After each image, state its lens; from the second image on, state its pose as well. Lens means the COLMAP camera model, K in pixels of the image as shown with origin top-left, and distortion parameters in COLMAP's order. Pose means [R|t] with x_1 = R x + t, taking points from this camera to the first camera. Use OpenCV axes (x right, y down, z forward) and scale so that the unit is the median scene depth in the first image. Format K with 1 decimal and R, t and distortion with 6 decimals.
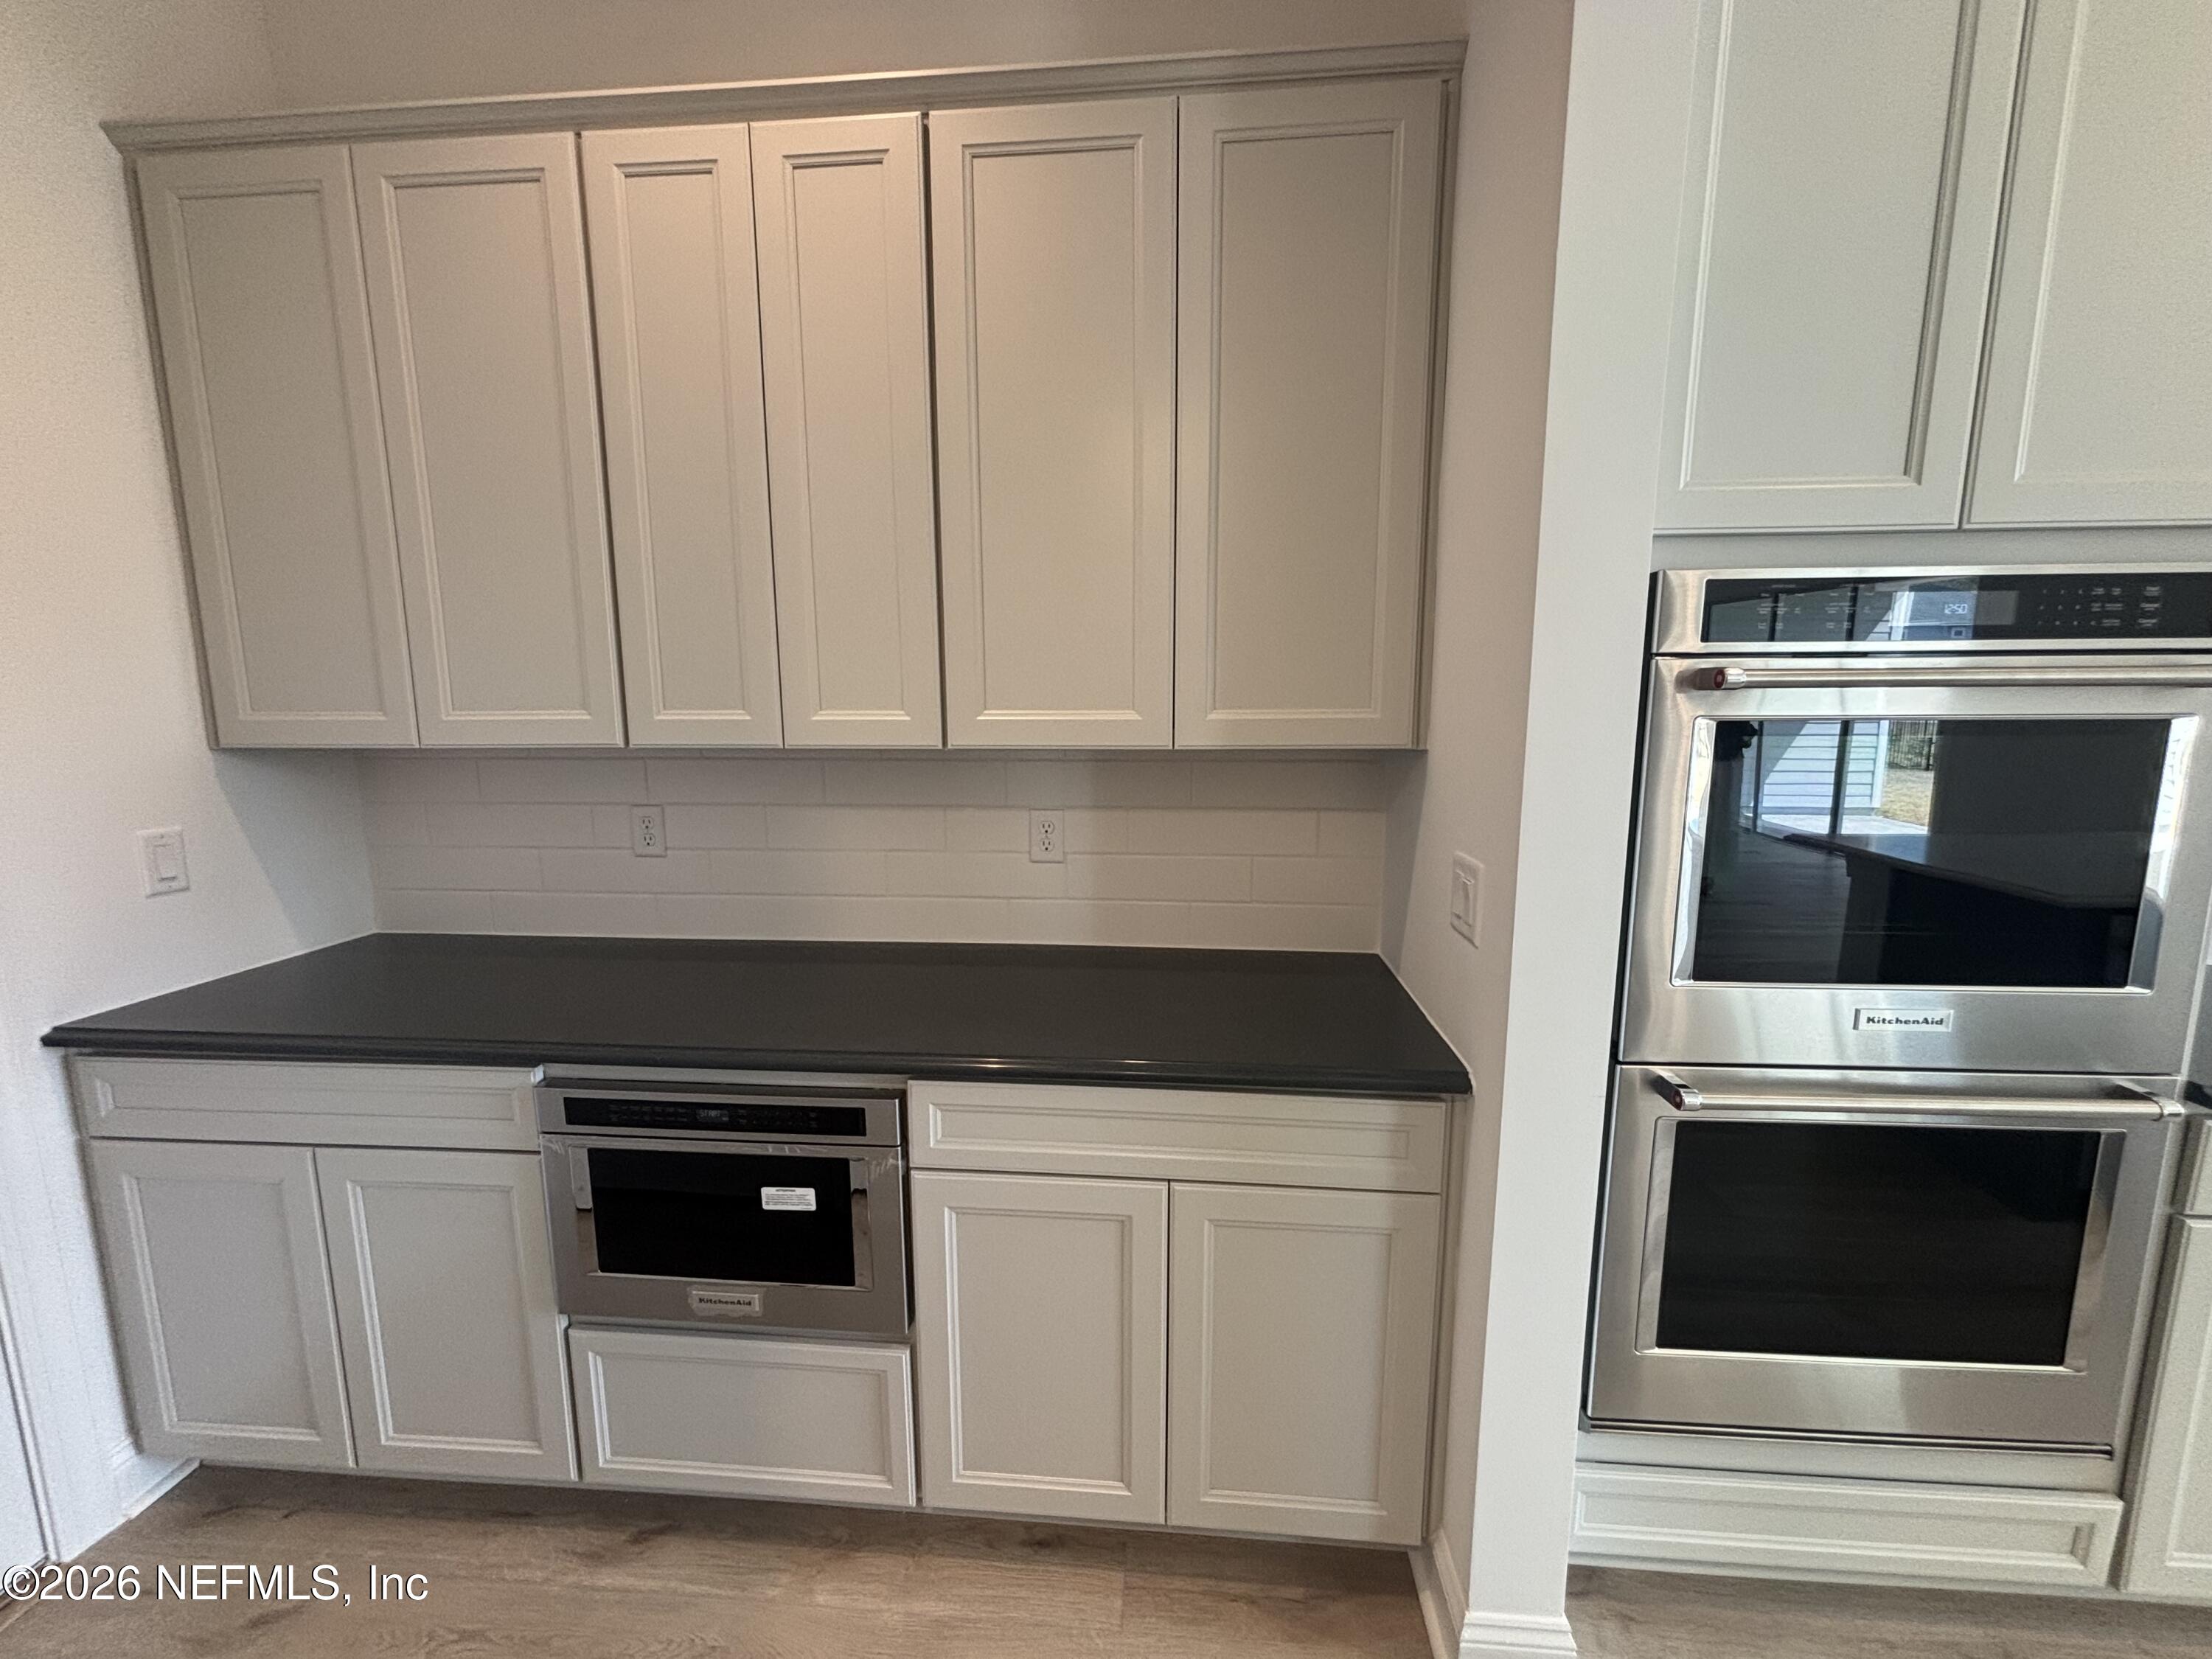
lens RADIAL K [[886.8, 0, 1106.0], [0, 886.8, 829.5], [0, 0, 1]] dist [0.008594, -0.006410]
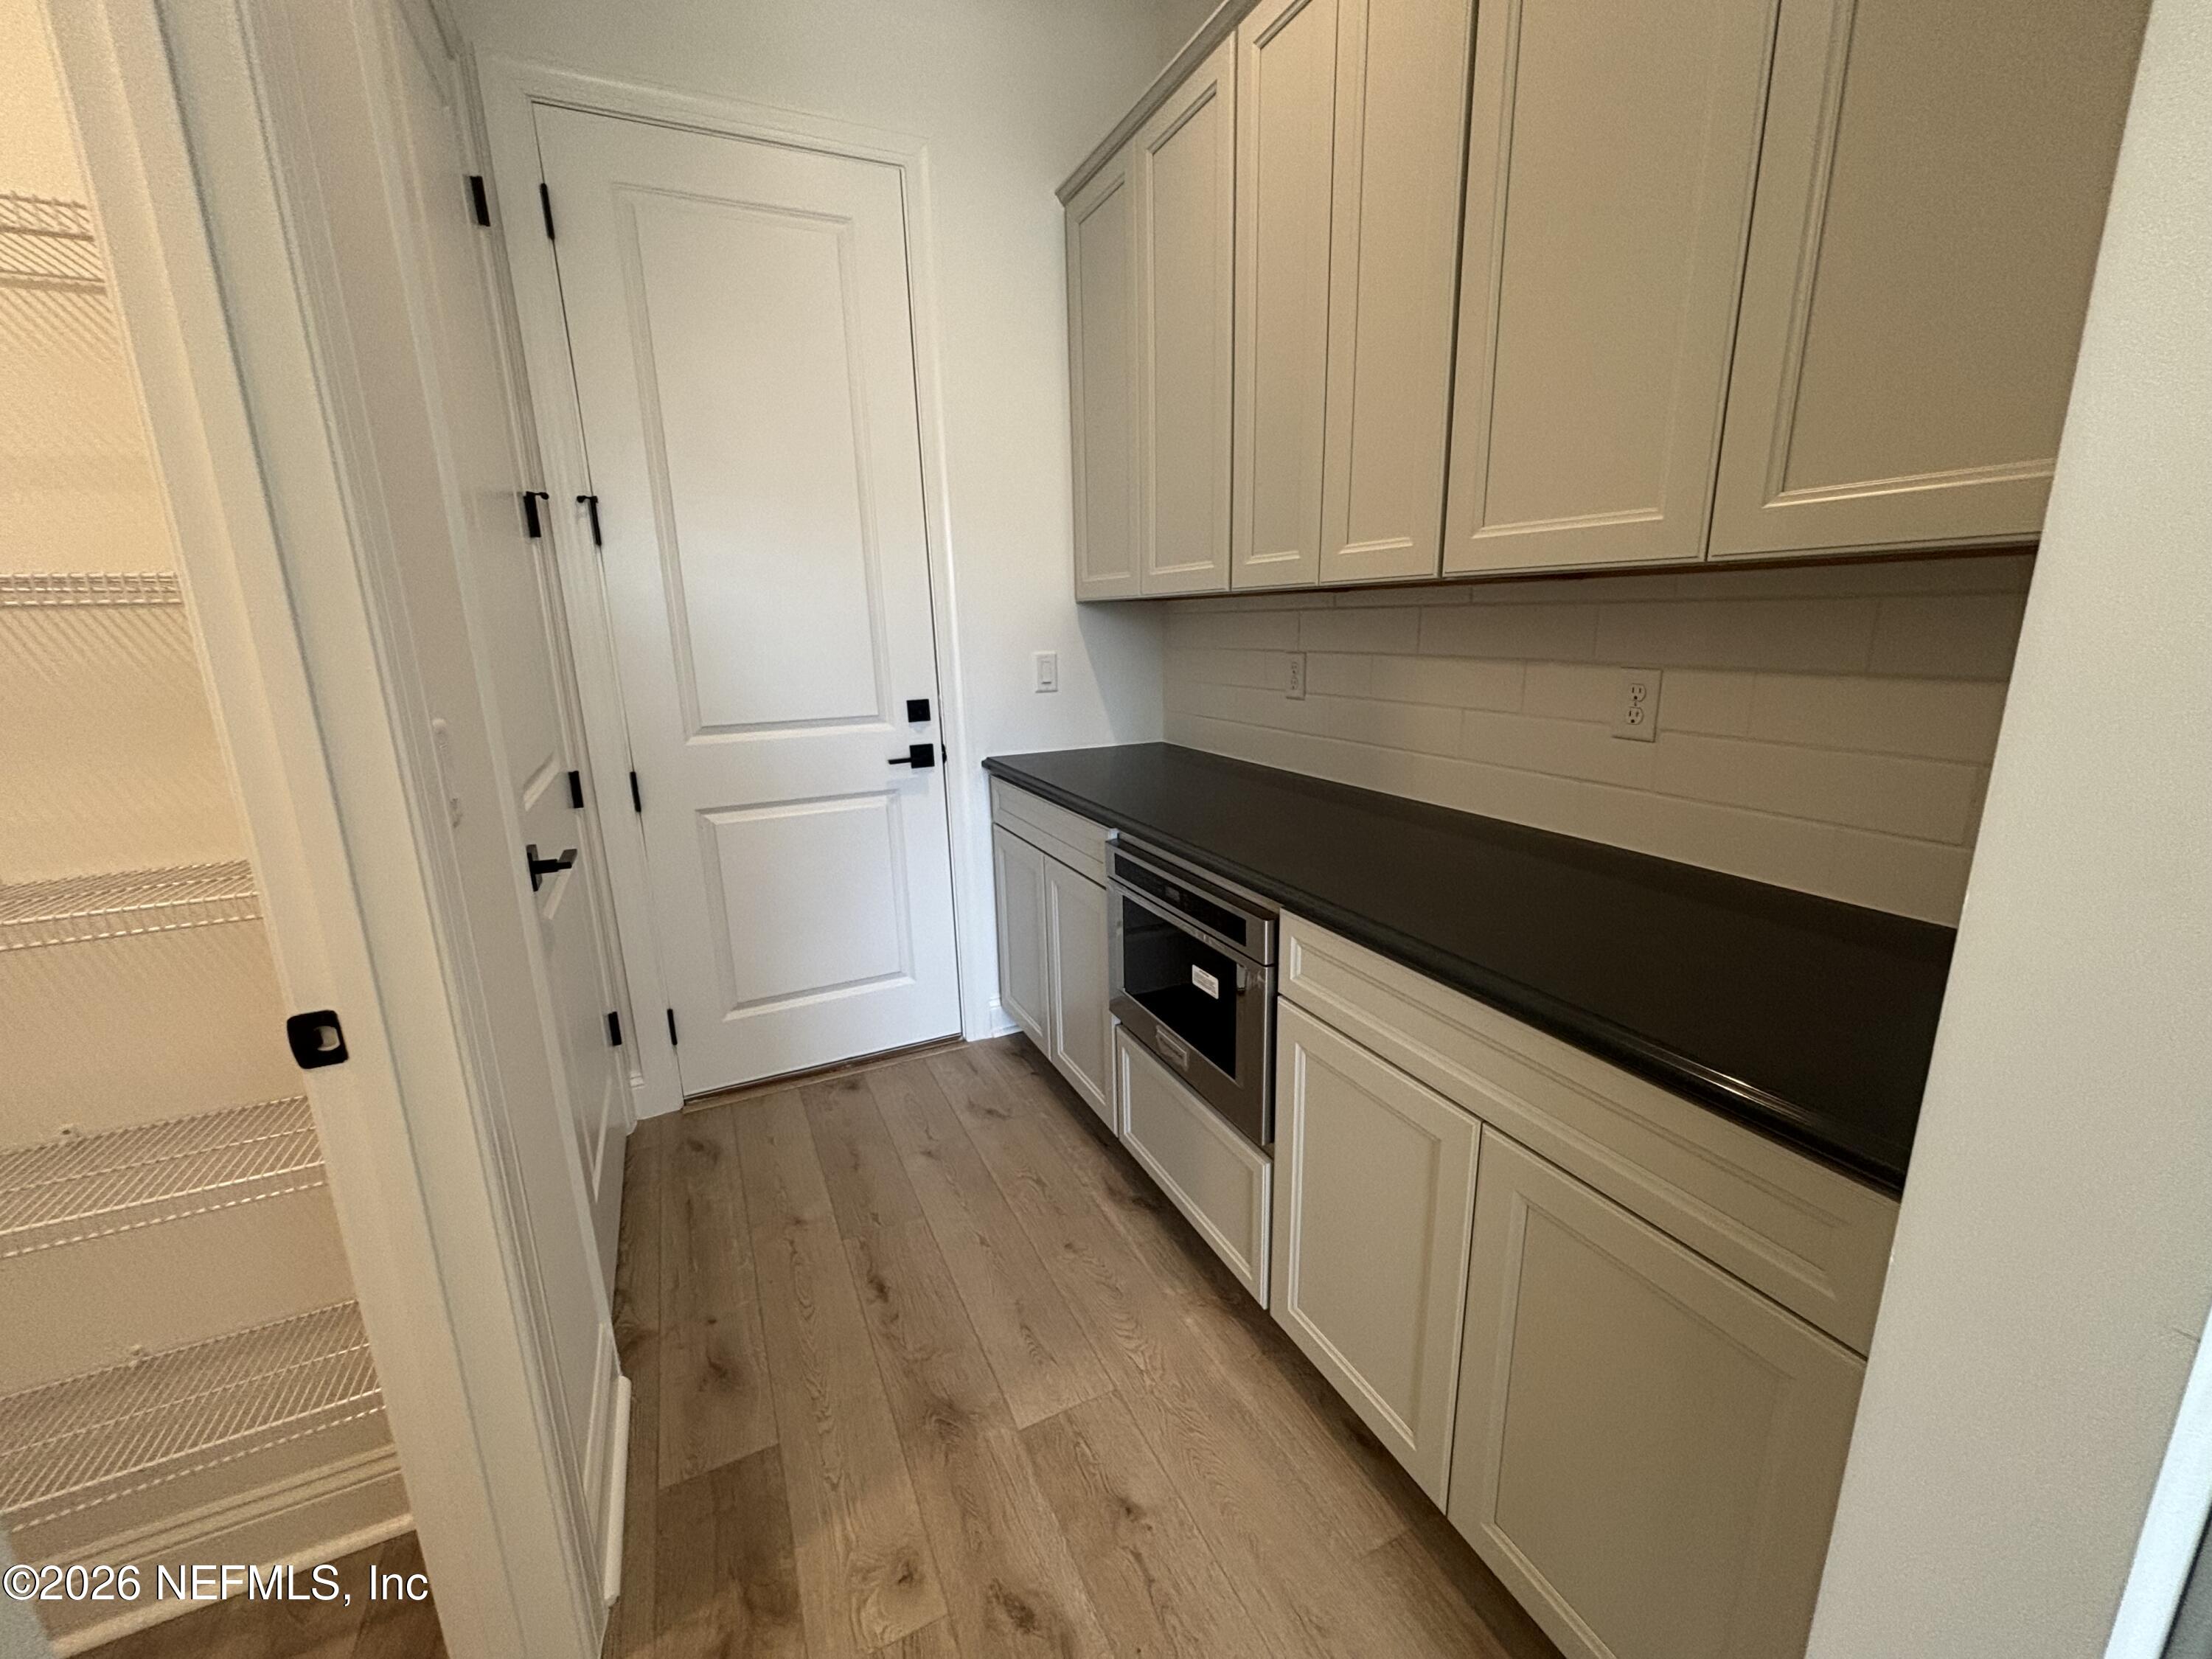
lens RADIAL K [[886.8, 0, 1106.0], [0, 886.8, 829.5], [0, 0, 1]] dist [0.008594, -0.006410]
pose [[0.499827, 0.193854, -0.844152, 0.478617], [-0.109363, 0.980956, 0.160516, 0.052000], [0.859193, 0.012089, 0.511509, 0.290424]]
